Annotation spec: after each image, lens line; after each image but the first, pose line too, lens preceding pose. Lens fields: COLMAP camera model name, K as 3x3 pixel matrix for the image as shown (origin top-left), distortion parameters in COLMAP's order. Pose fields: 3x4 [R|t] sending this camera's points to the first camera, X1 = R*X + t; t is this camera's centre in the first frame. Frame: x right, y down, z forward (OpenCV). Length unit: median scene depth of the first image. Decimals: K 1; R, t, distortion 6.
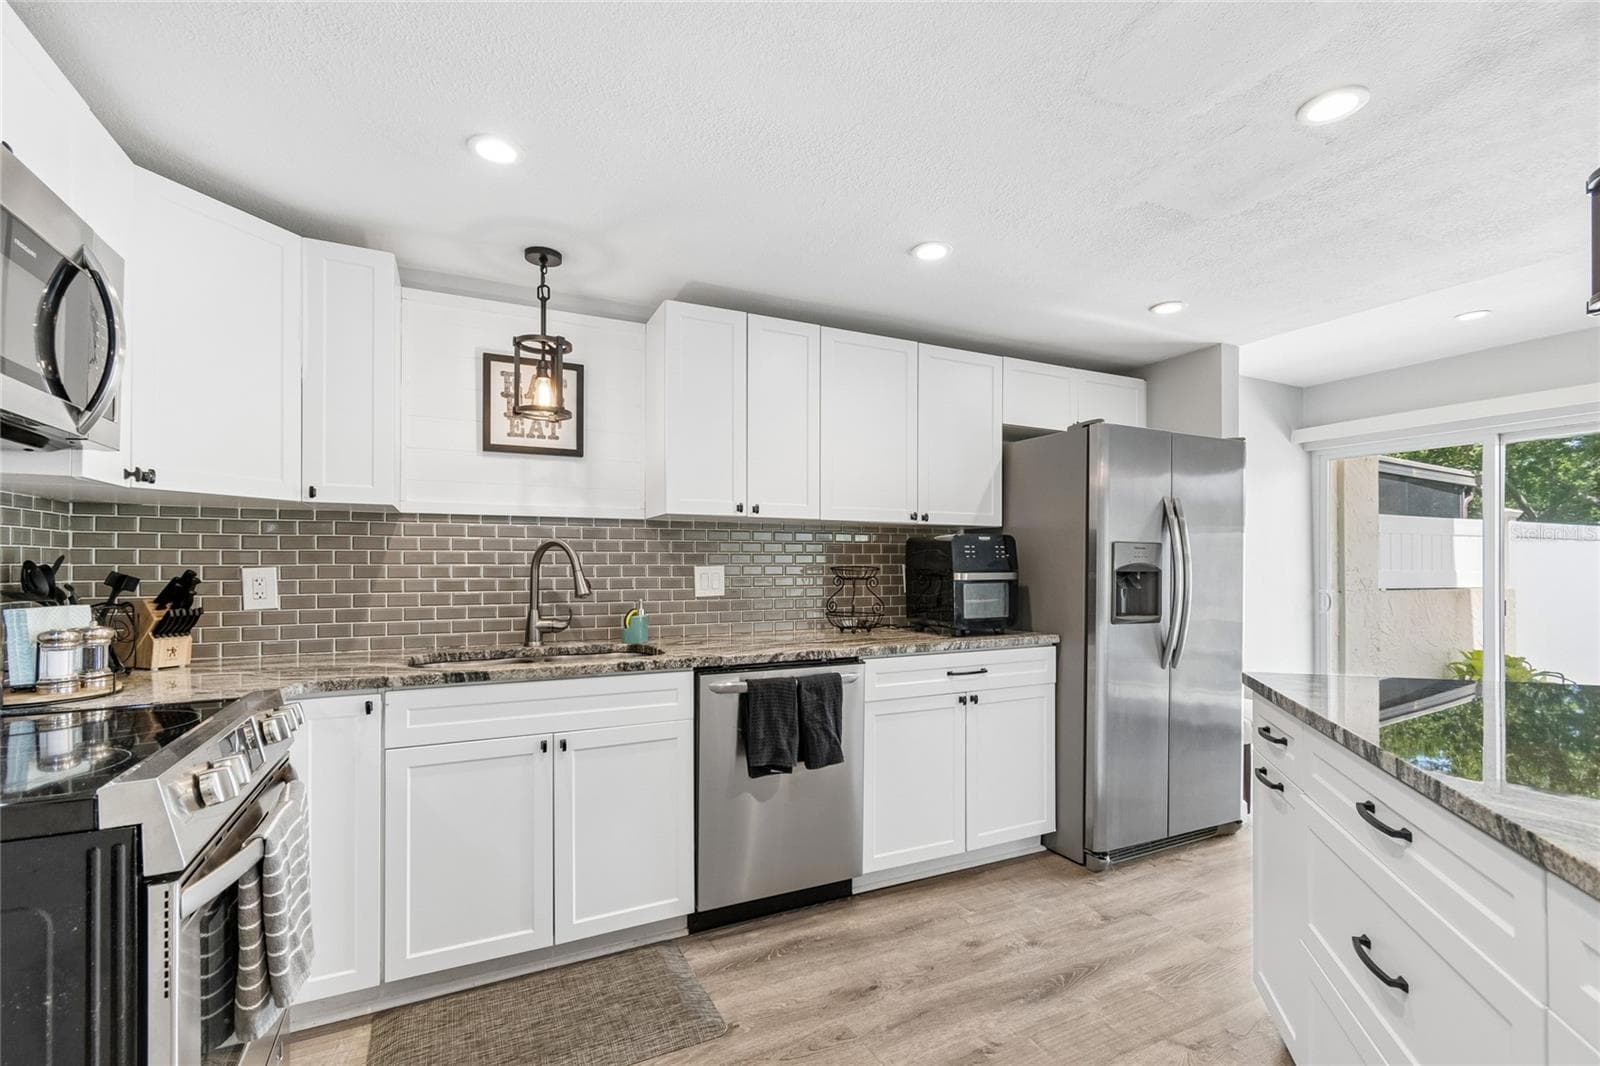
lens RADIAL K [[717.5, 0, 803.3], [0, 717.5, 557.1], [0, 0, 1]] dist [0.001255, 0.000038]
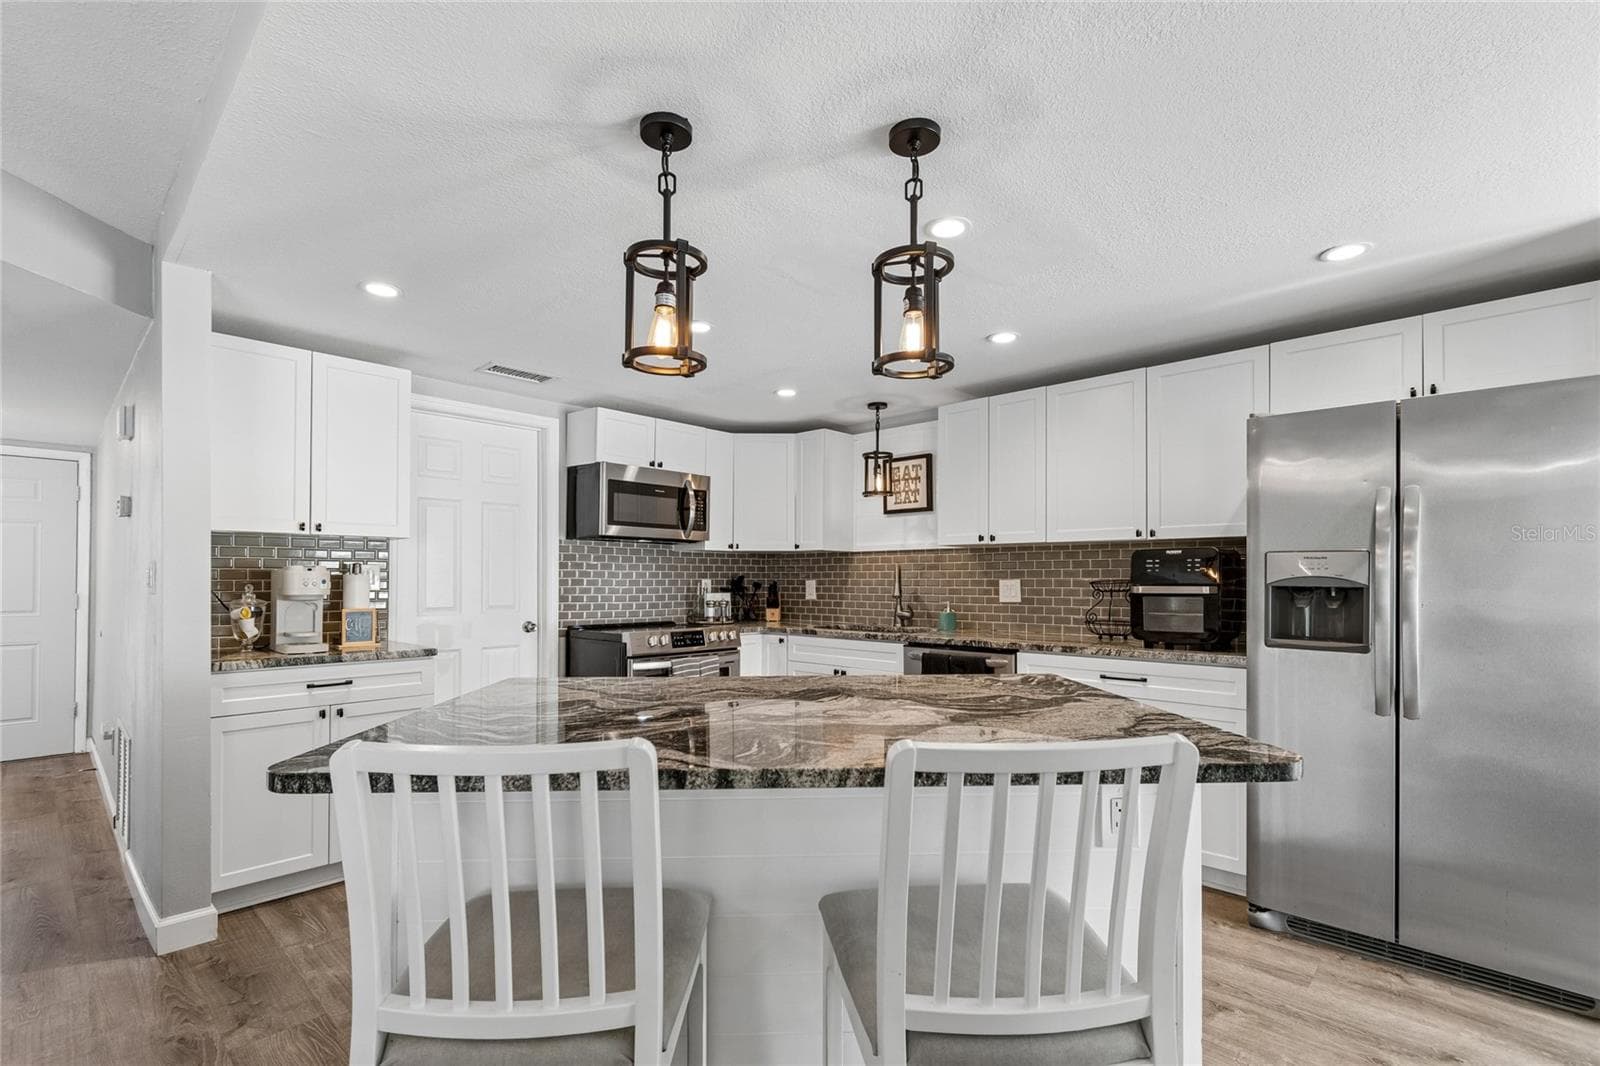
lens RADIAL K [[729.9, 0, 802.3], [0, 729.9, 574.5], [0, 0, 1]] dist [0.002700, -0.000139]
pose [[0.343919, -0.006767, -0.938975, 1.259641], [0.009561, 0.999947, -0.003705, 0.004969], [0.938951, -0.007703, 0.343966, 0.203700]]
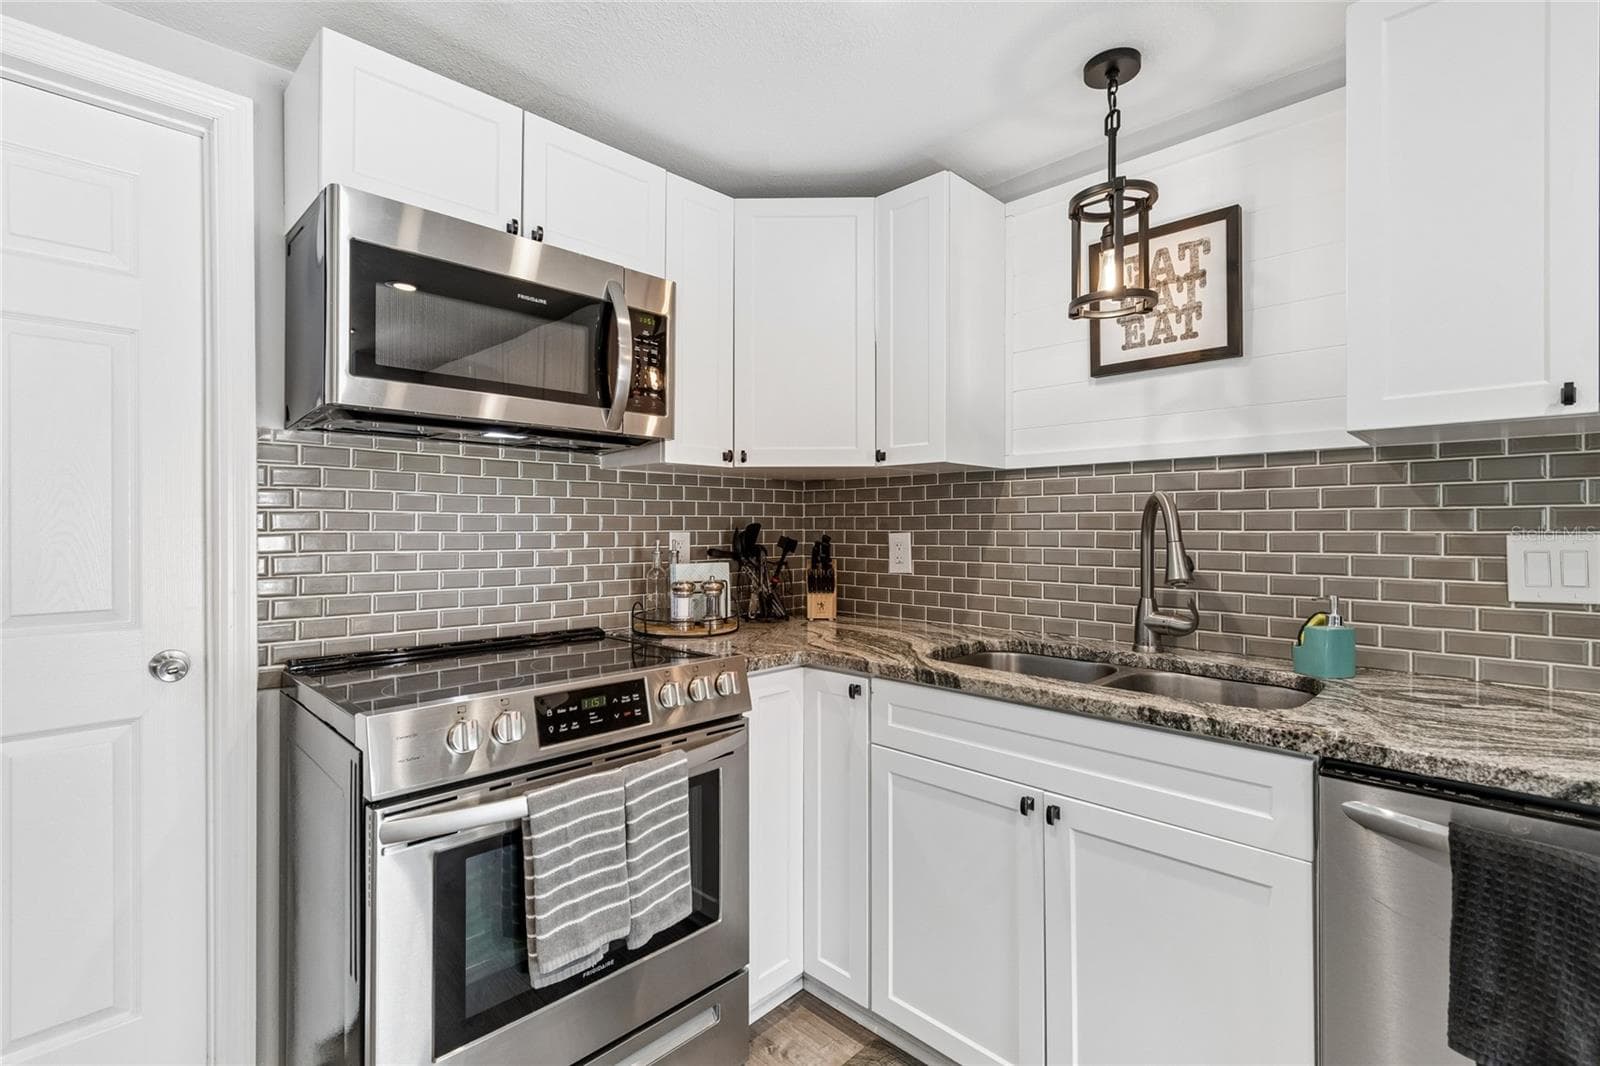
lens RADIAL K [[723.3, 0, 804.1], [0, 723.3, 526.5], [0, 0, 1]] dist [0.001289, 0.000197]
pose [[0.321234, -0.000264, -0.947000, 0.179974], [0.011931, 0.999922, 0.003768, -0.000134], [0.946925, -0.012509, 0.321212, 0.509794]]
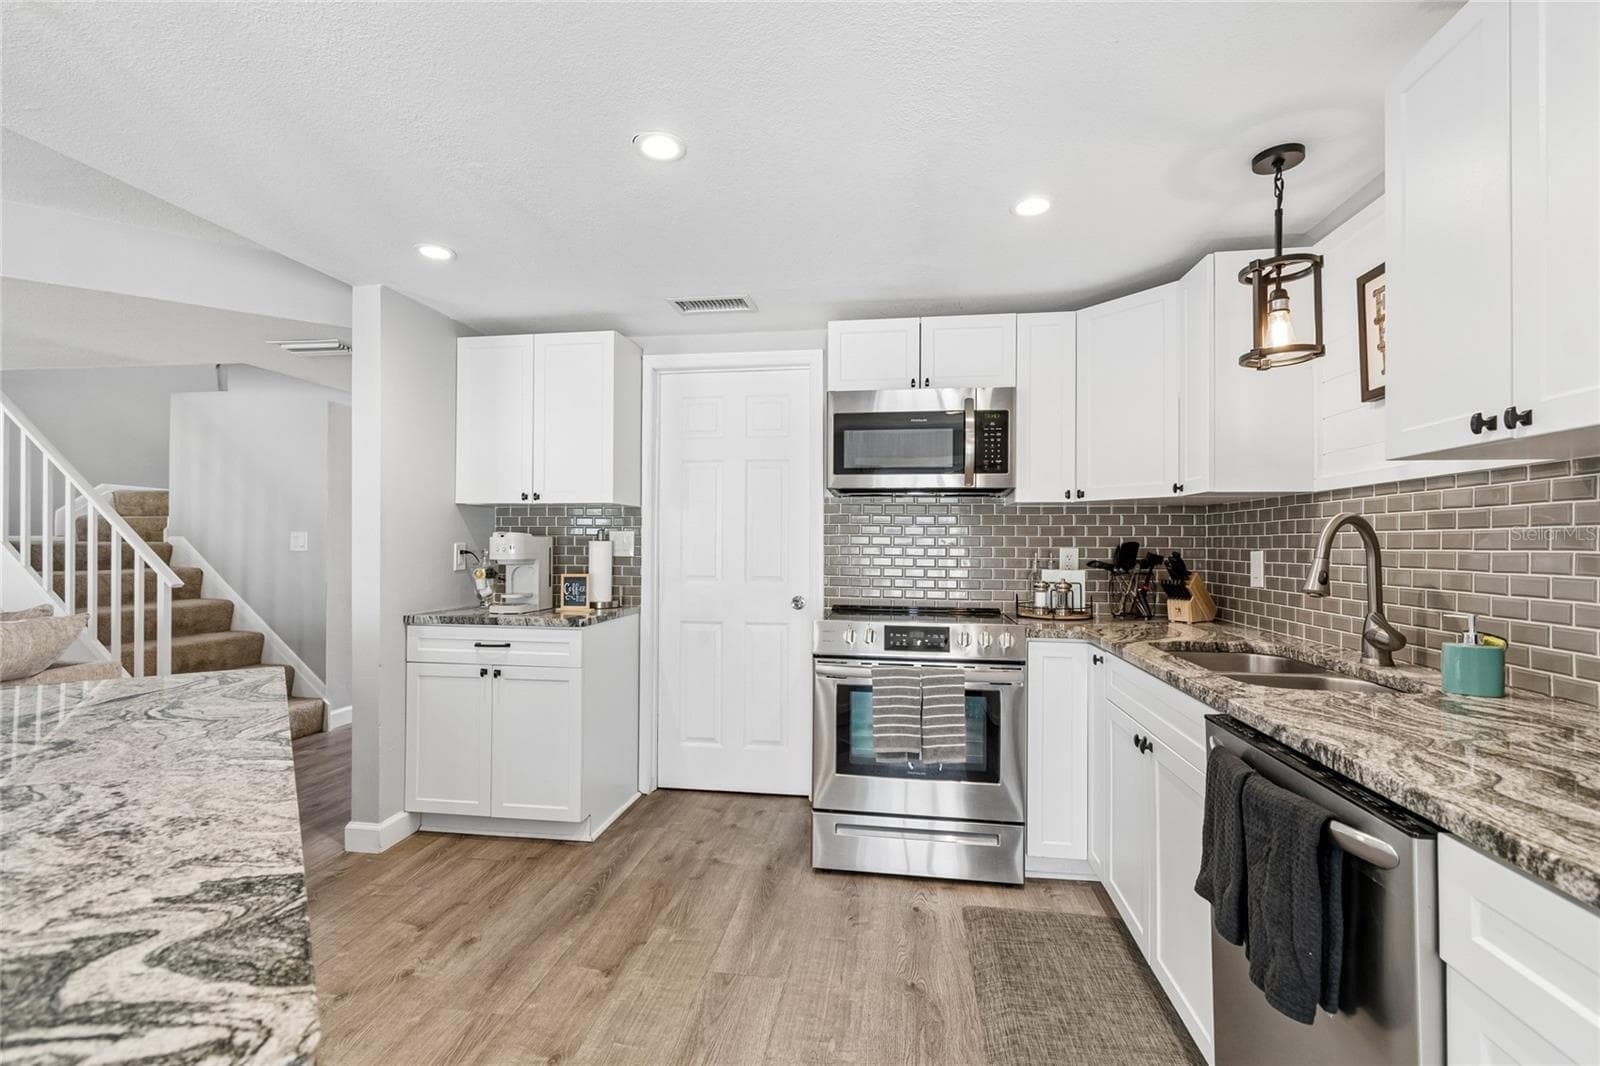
lens RADIAL K [[716.5, 0, 794.0], [0, 716.5, 538.9], [0, 0, 1]] dist [0.000218, -0.000127]
pose [[-0.581703, -0.009538, -0.813345, 0.579552], [0.002698, 0.999903, -0.013656, 0.008407], [0.813397, -0.010138, -0.581621, 1.016949]]
